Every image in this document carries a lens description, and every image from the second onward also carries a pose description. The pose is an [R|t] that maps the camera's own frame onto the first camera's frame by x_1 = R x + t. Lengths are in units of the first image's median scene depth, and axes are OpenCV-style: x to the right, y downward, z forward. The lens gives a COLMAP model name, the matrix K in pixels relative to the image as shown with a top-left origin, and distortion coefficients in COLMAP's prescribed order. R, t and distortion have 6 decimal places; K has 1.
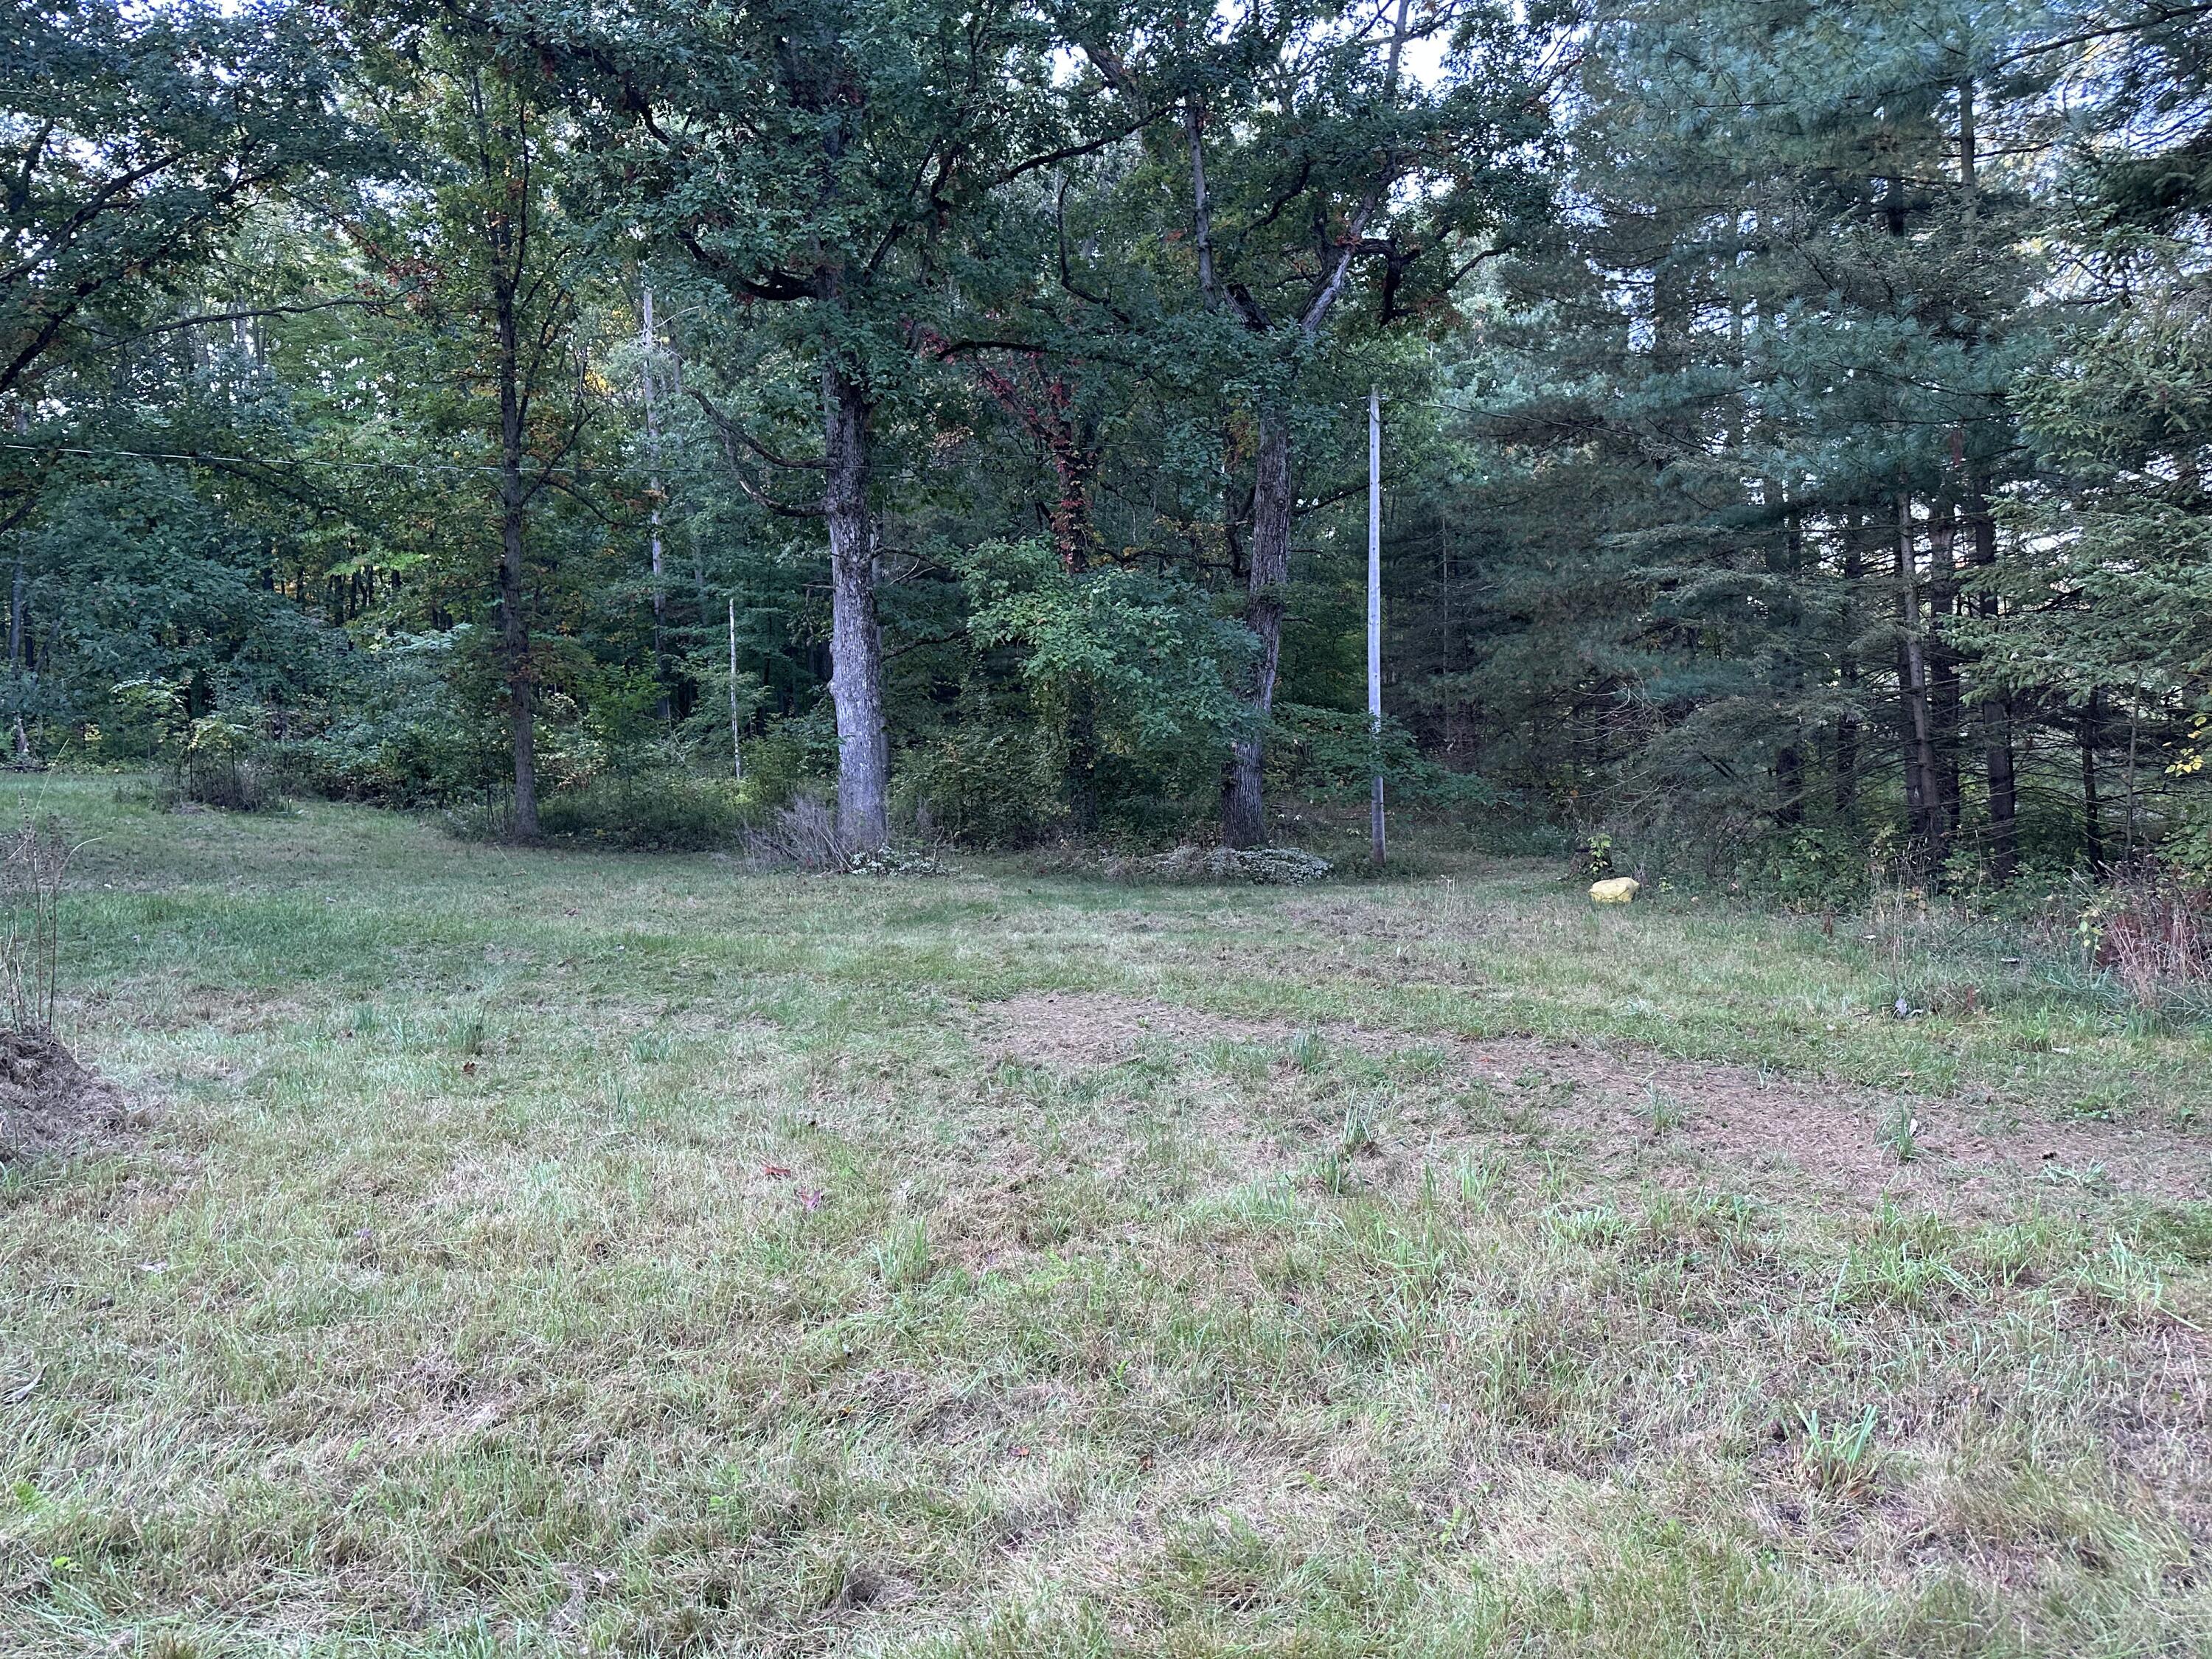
lens RADIAL K [[1553.1, 0, 1123.5], [0, 1553.1, 822.3], [0, 0, 1]] dist [0.059064, -0.071430]
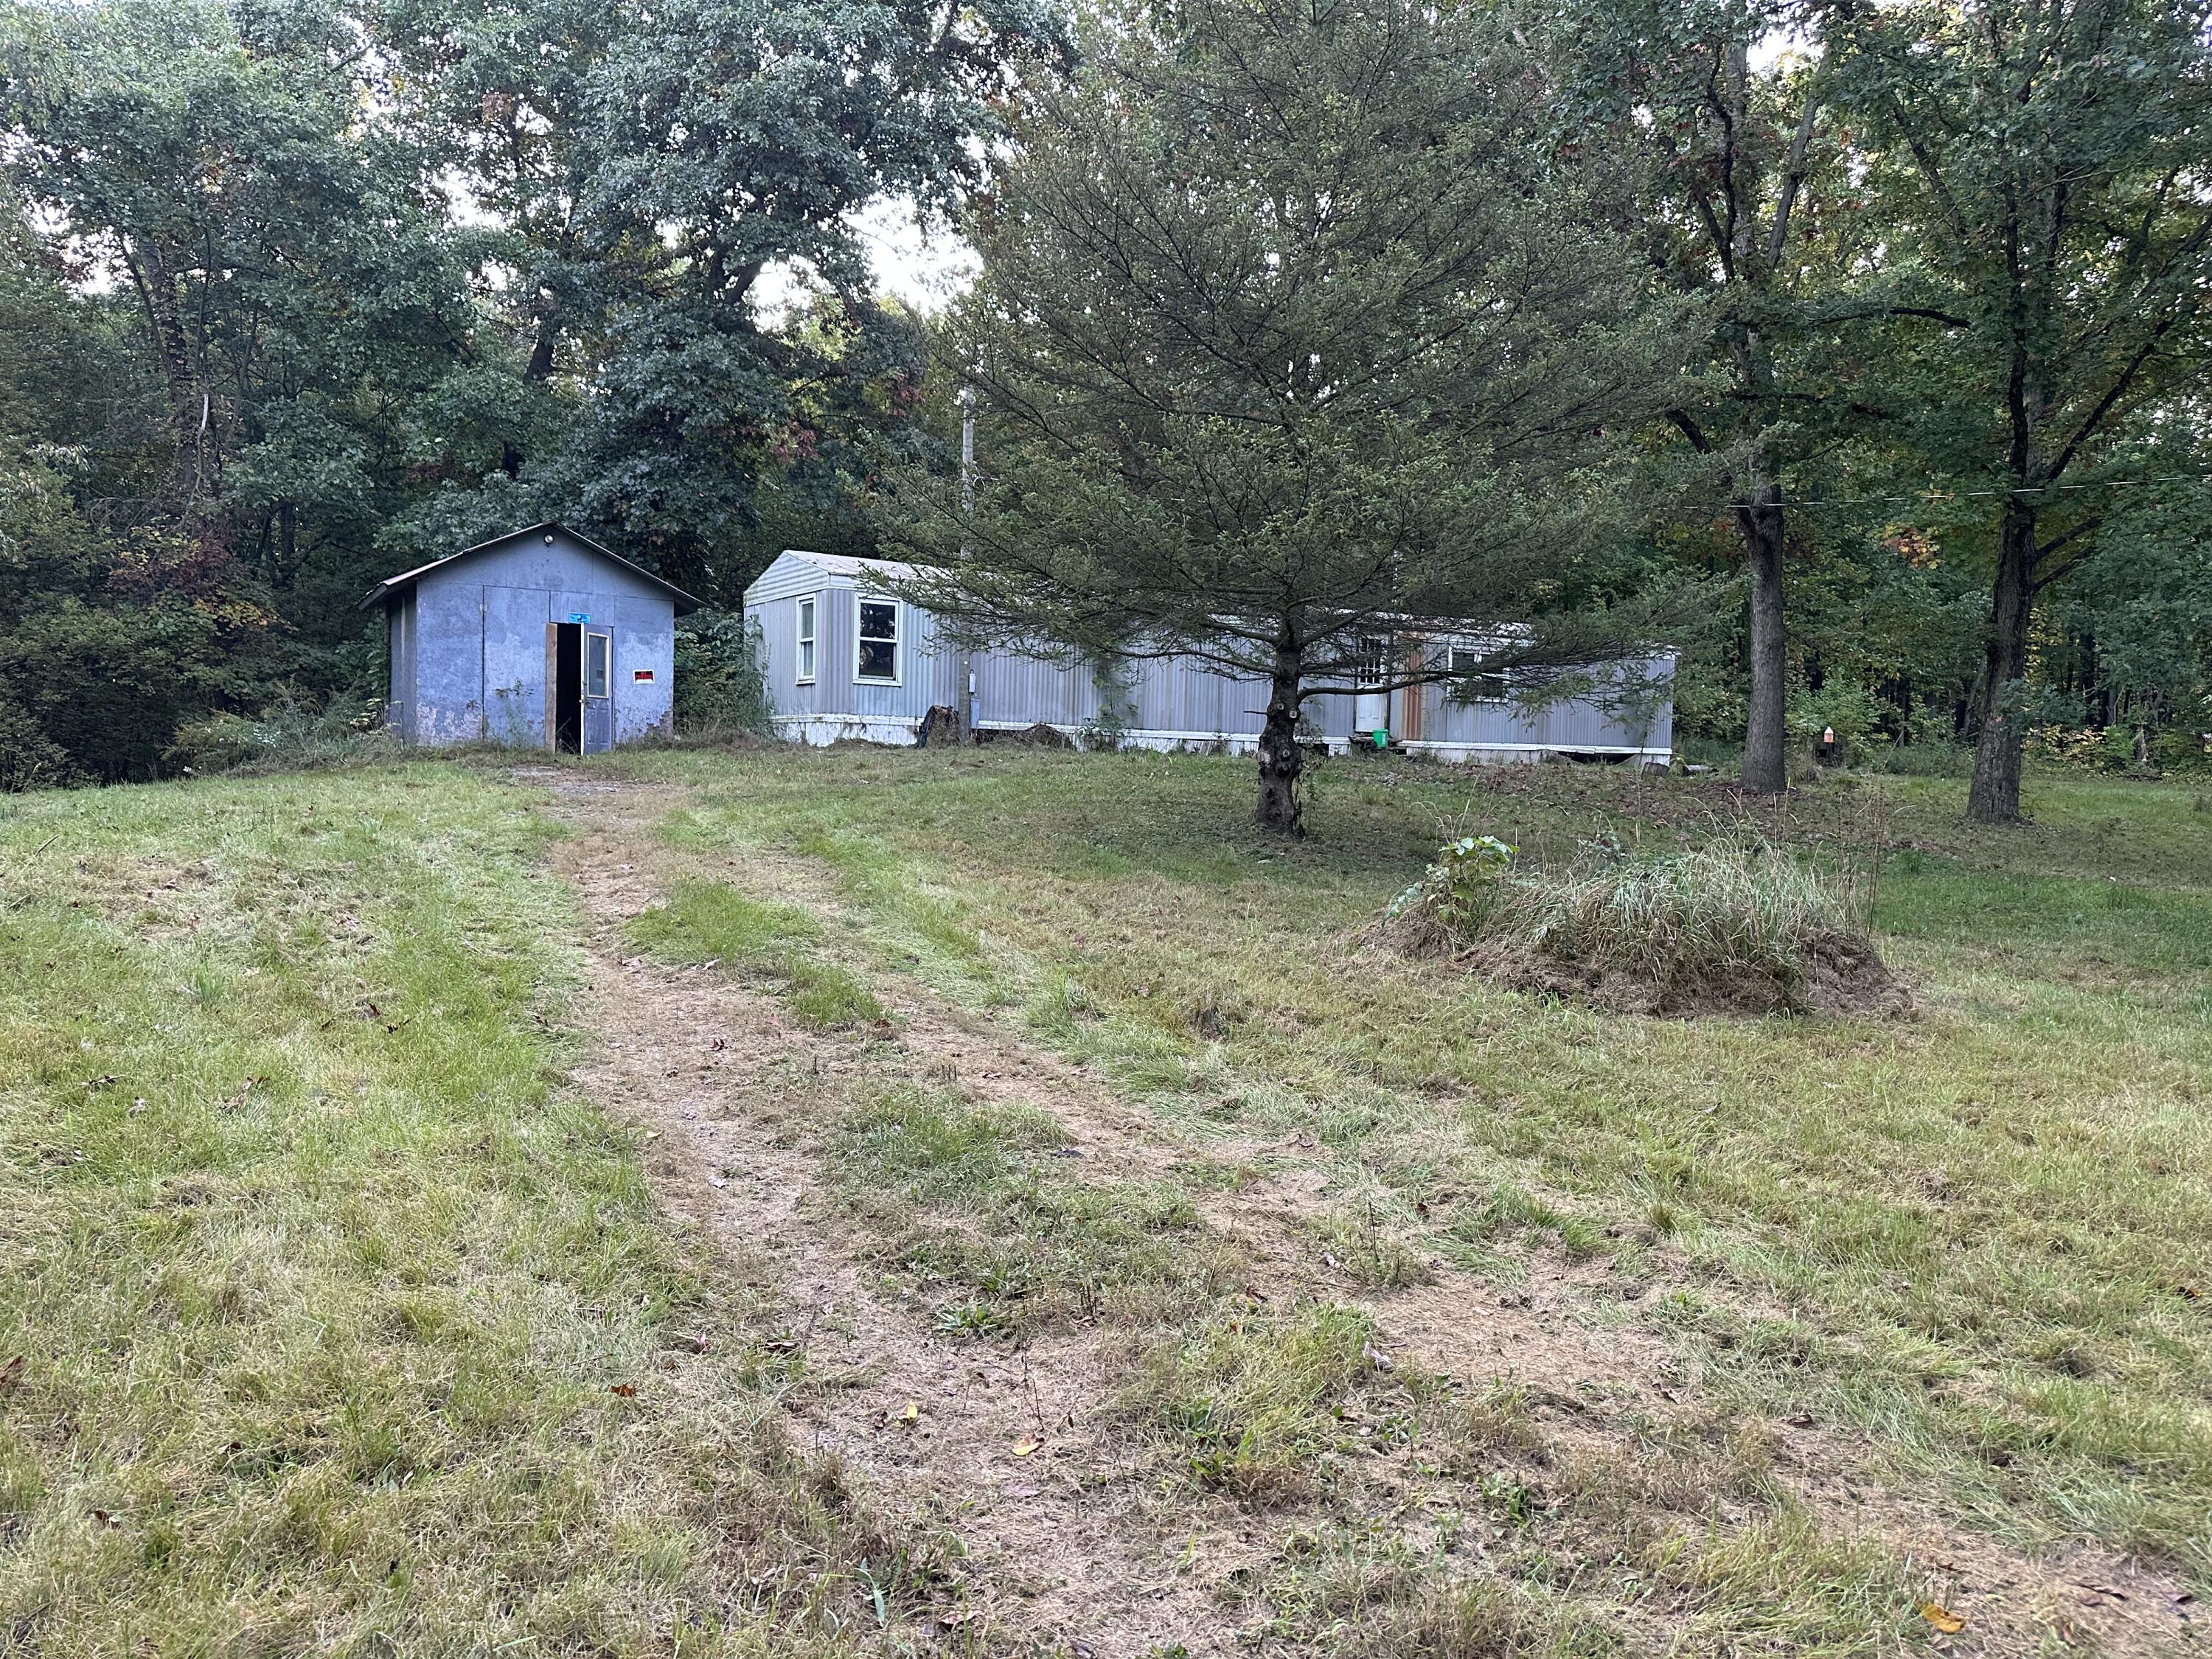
lens RADIAL K [[1553.1, 0, 1121.1], [0, 1553.1, 837.9], [0, 0, 1]] dist [0.059064, -0.071430]
pose [[0.356407, 0.074196, -0.931380, 0.100348], [-0.073354, 0.995987, 0.051273, 0.005671], [0.931447, 0.050047, 0.360419, -0.031651]]
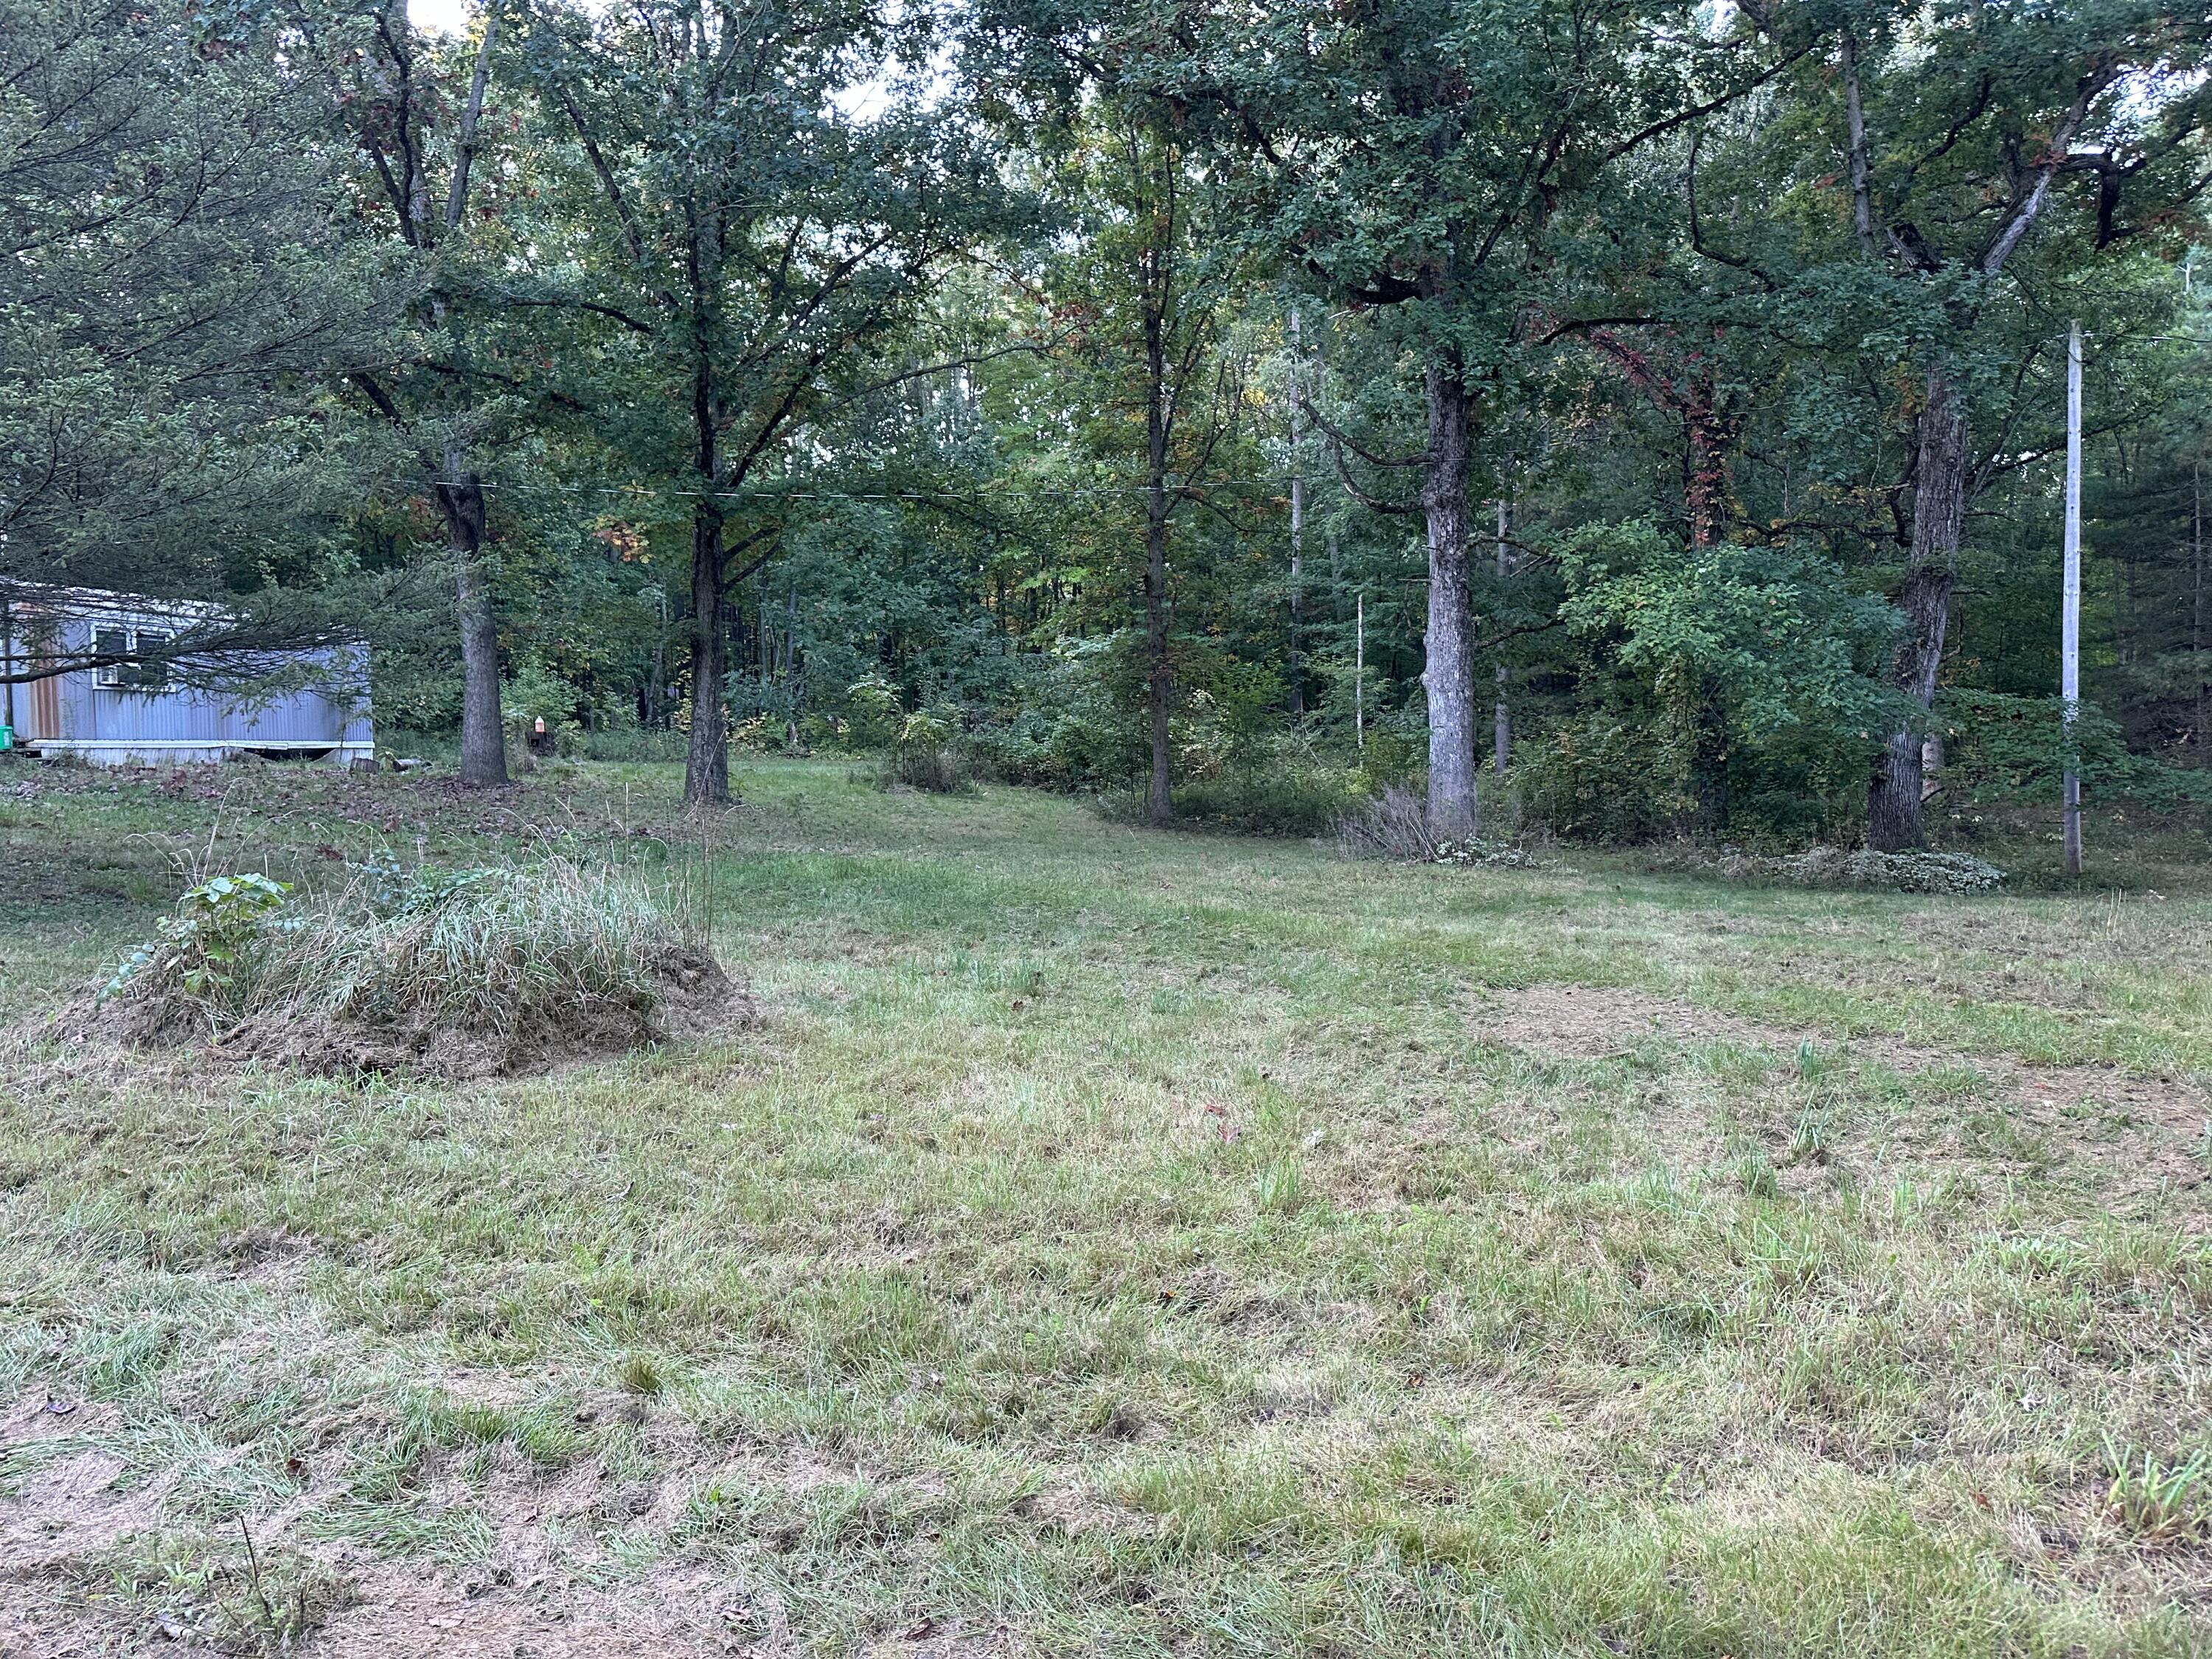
lens RADIAL K [[1553.1, 0, 1118.1], [0, 1553.1, 820.7], [0, 0, 1]] dist [0.059064, -0.071430]
pose [[0.915820, 0.023660, -0.400891, 0.040486], [-0.022190, 0.999719, 0.008311, 0.002037], [0.400975, 0.001284, 0.916088, -0.013801]]
